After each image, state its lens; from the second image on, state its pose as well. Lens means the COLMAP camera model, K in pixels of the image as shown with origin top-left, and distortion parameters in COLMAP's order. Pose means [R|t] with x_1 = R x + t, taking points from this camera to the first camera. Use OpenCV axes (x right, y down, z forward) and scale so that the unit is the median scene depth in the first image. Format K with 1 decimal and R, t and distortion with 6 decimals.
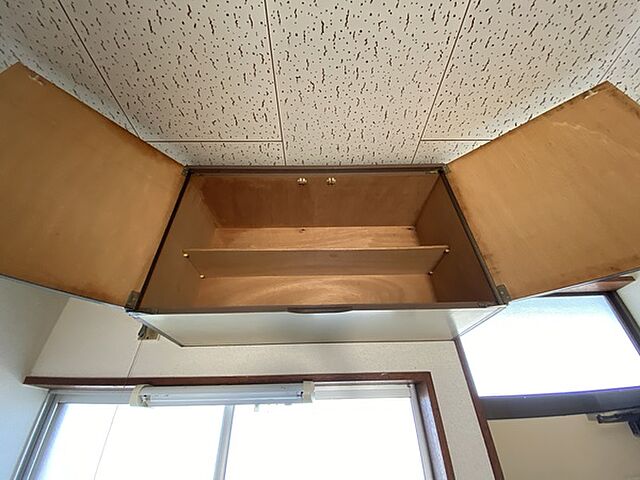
lens RADIAL K [[262.9, 0, 320.0], [0, 262.9, 240.0], [0, 0, 1]] dist [0.011760, -0.016573]
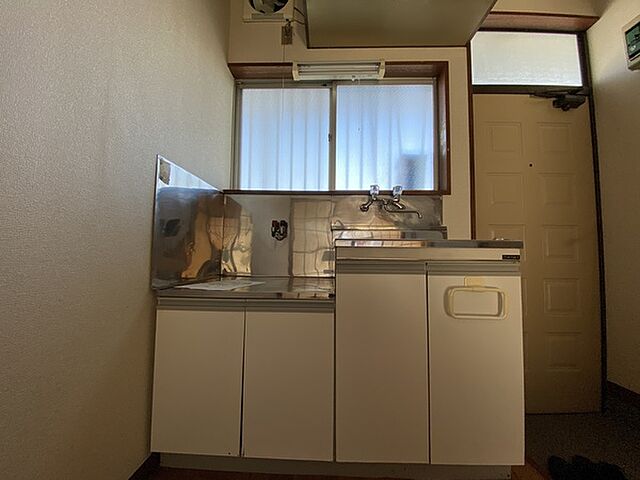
lens RADIAL K [[262.9, 0, 320.0], [0, 262.9, 240.0], [0, 0, 1]] dist [0.011760, -0.016573]
pose [[0.998621, 0.035304, -0.038851, -0.344846], [-0.009161, 0.845927, 0.533221, 0.568874], [0.051690, -0.532129, 0.845084, -1.208876]]
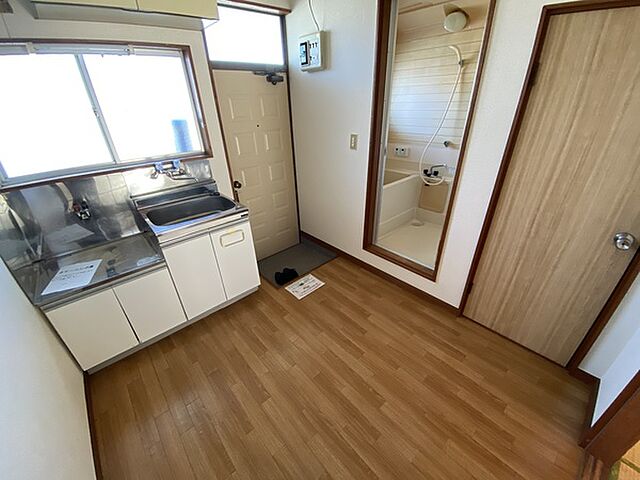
lens RADIAL K [[262.9, 0, 320.0], [0, 262.9, 240.0], [0, 0, 1]] dist [0.011760, -0.016573]
pose [[0.752906, -0.310622, 0.580212, -0.549753], [-0.372510, 0.525660, 0.764800, -0.744349], [-0.542558, -0.791957, 0.280063, -1.518459]]
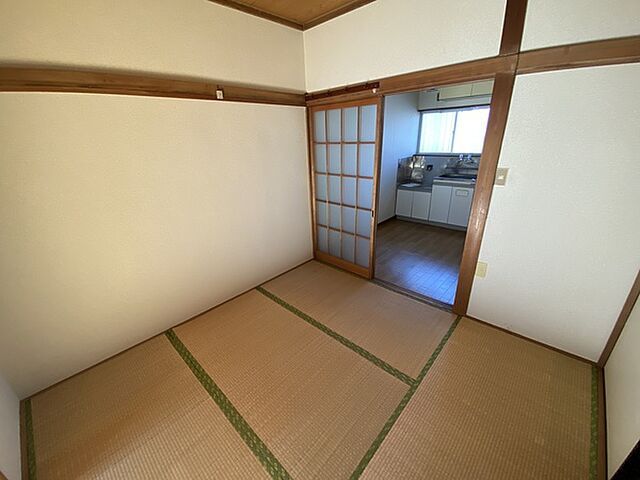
lens RADIAL K [[262.9, 0, 320.0], [0, 262.9, 240.0], [0, 0, 1]] dist [0.011760, -0.016573]
pose [[0.718511, 0.247225, -0.650093, 1.675856], [0.406654, 0.608956, 0.681032, -2.419488], [0.564247, -0.753692, 0.337007, -4.097736]]
